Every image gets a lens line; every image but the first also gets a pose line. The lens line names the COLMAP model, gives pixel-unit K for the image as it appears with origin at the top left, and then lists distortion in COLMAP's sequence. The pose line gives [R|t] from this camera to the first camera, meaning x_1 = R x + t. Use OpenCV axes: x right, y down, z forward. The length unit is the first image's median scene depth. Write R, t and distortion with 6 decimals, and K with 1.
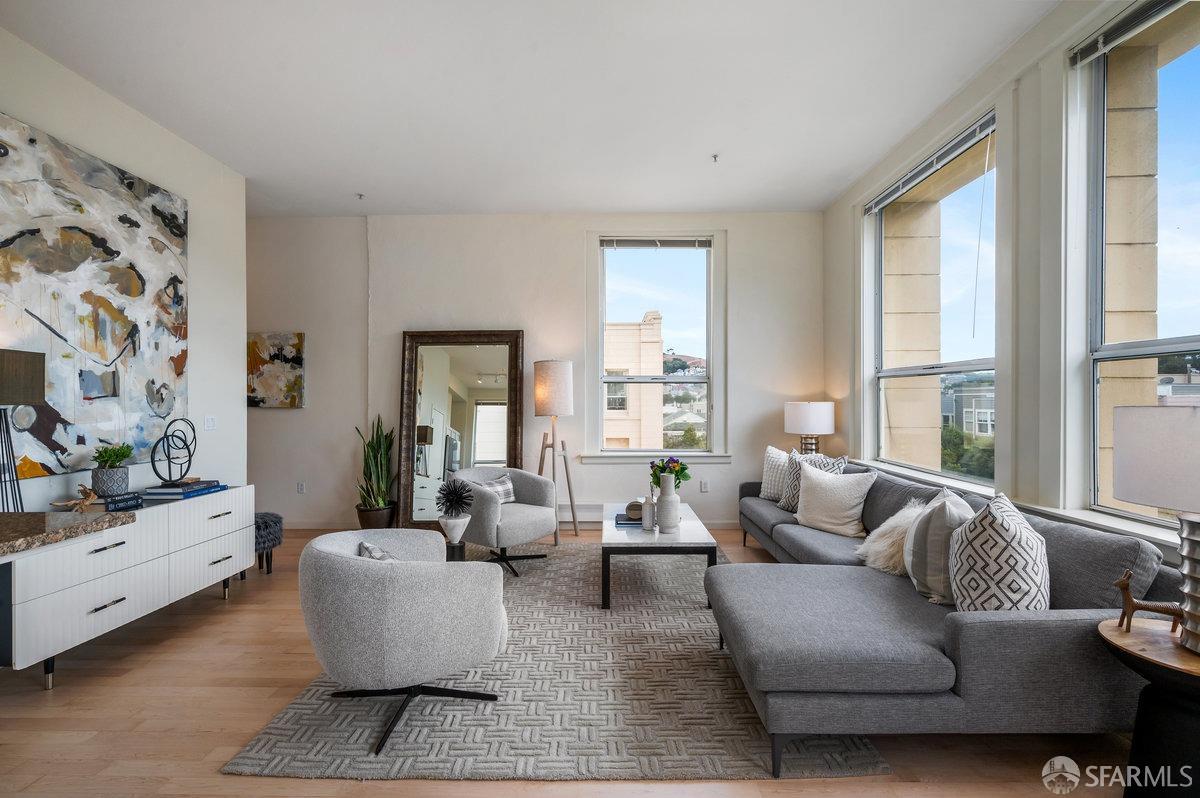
lens RADIAL K [[540.7, 0, 593.0], [0, 540.7, 401.1], [0, 0, 1]] dist [0.011615, 0.000253]
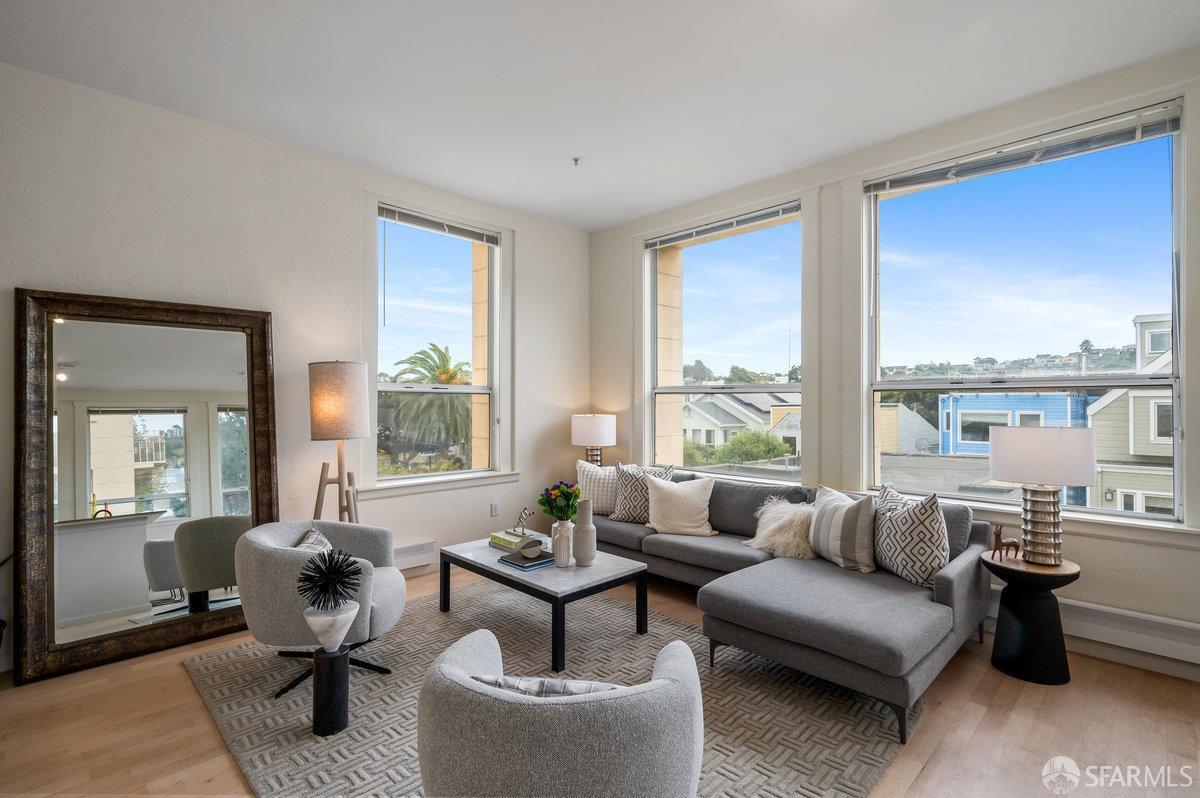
lens RADIAL K [[572.9, 0, 596.9], [0, 572.9, 399.9], [0, 0, 1]] dist [-0.003729, -0.001752]
pose [[0.693934, 0.006200, 0.720011, -0.514503], [-0.000422, 0.999966, -0.008205, -0.024070], [-0.720038, 0.005390, 0.693914, 0.308128]]
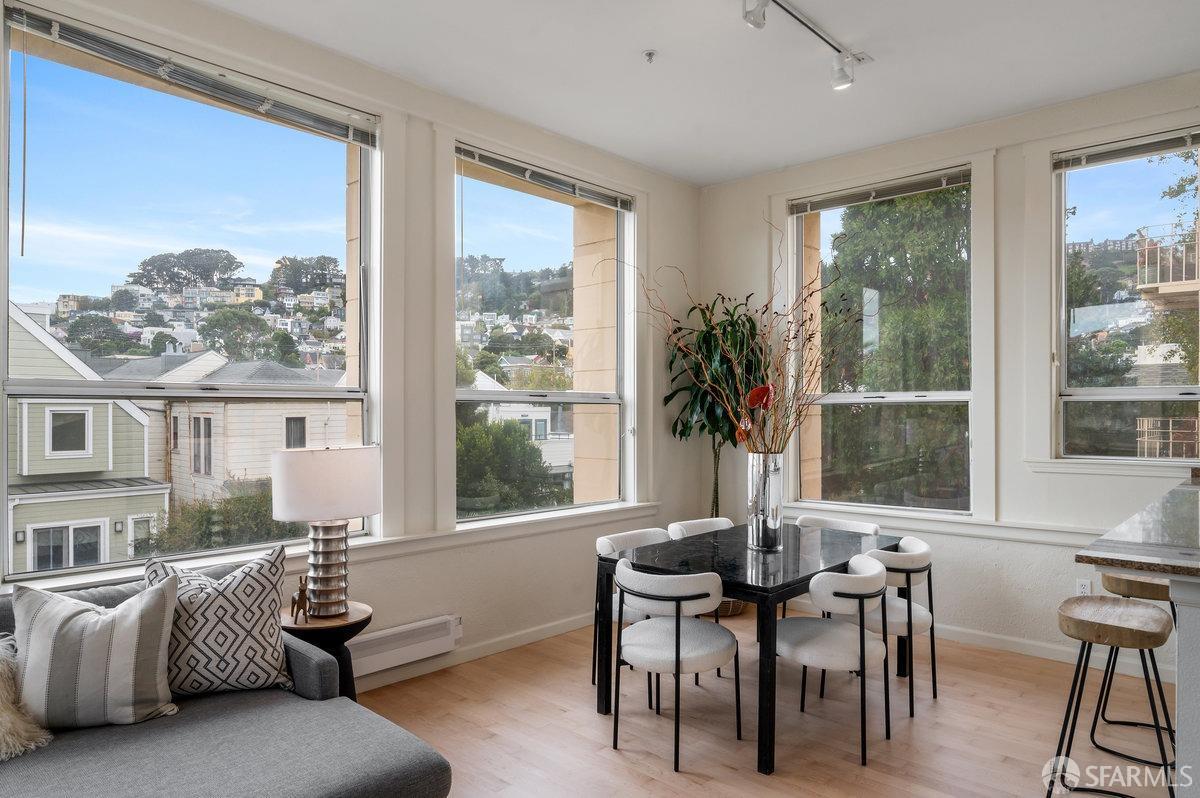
lens RADIAL K [[764.0, 0, 608.9], [0, 764.0, 412.4], [0, 0, 1]] dist [-0.001301, -0.010066]
pose [[-0.767314, 0.000909, 0.641271, -0.329009], [0.002993, 0.999993, 0.002164, -0.034189], [-0.641265, 0.003580, -0.767311, 0.877234]]
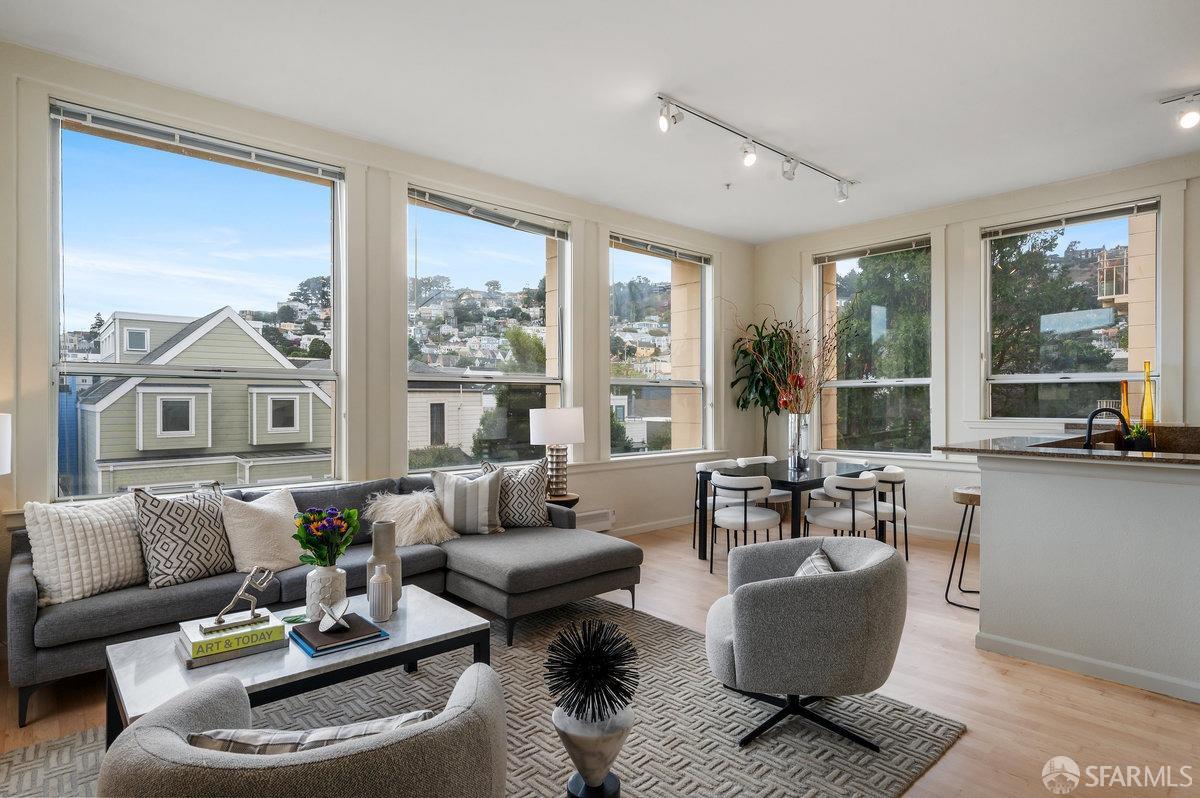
lens RADIAL K [[636.8, 0, 608.7], [0, 636.8, 405.1], [0, 0, 1]] dist [-0.006462, -0.001729]
pose [[-0.701870, -0.001740, 0.712303, -0.573491], [0.004969, 0.999961, 0.007339, -0.009697], [-0.712288, 0.008691, -0.701834, 1.289734]]
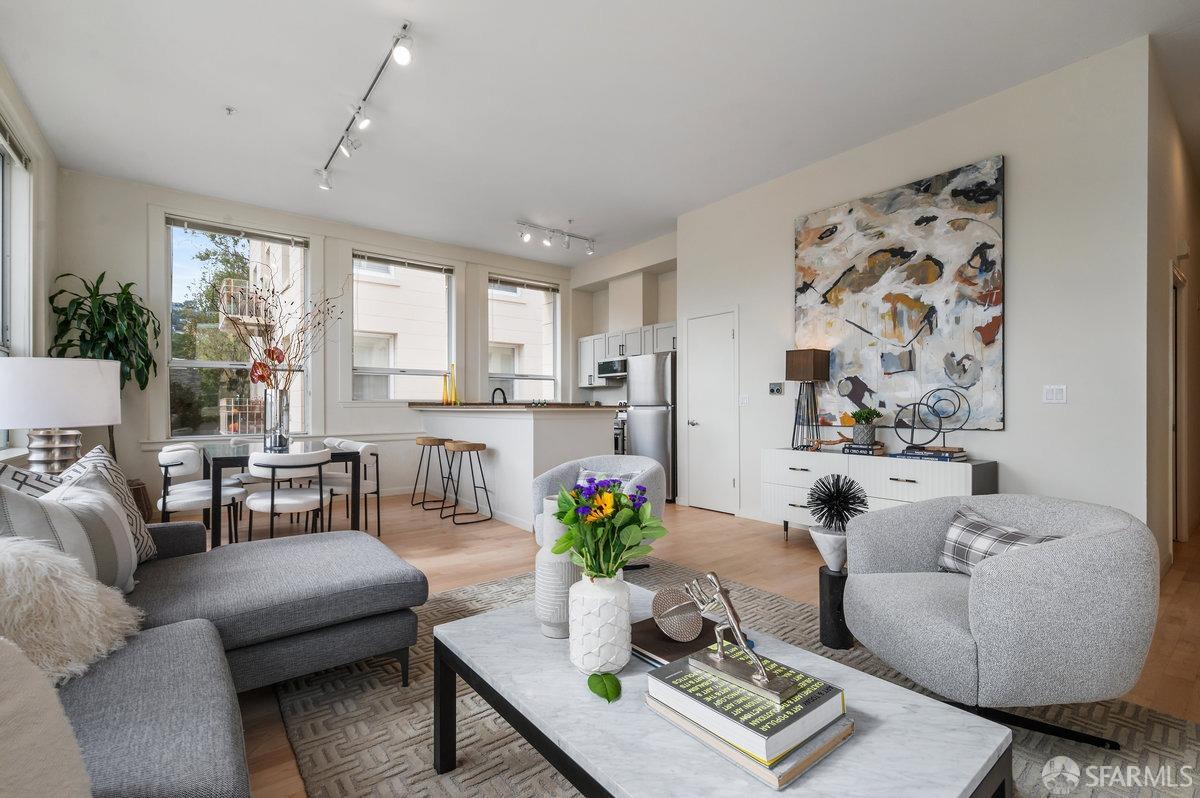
lens RADIAL K [[511.4, 0, 597.5], [0, 511.4, 409.7], [0, 0, 1]] dist [-0.002754, 0.001654]
pose [[-0.765318, 0.008221, -0.643600, 0.360275], [0.001804, 0.999942, 0.010627, 0.058341], [0.643650, 0.006972, -0.765288, 1.261965]]
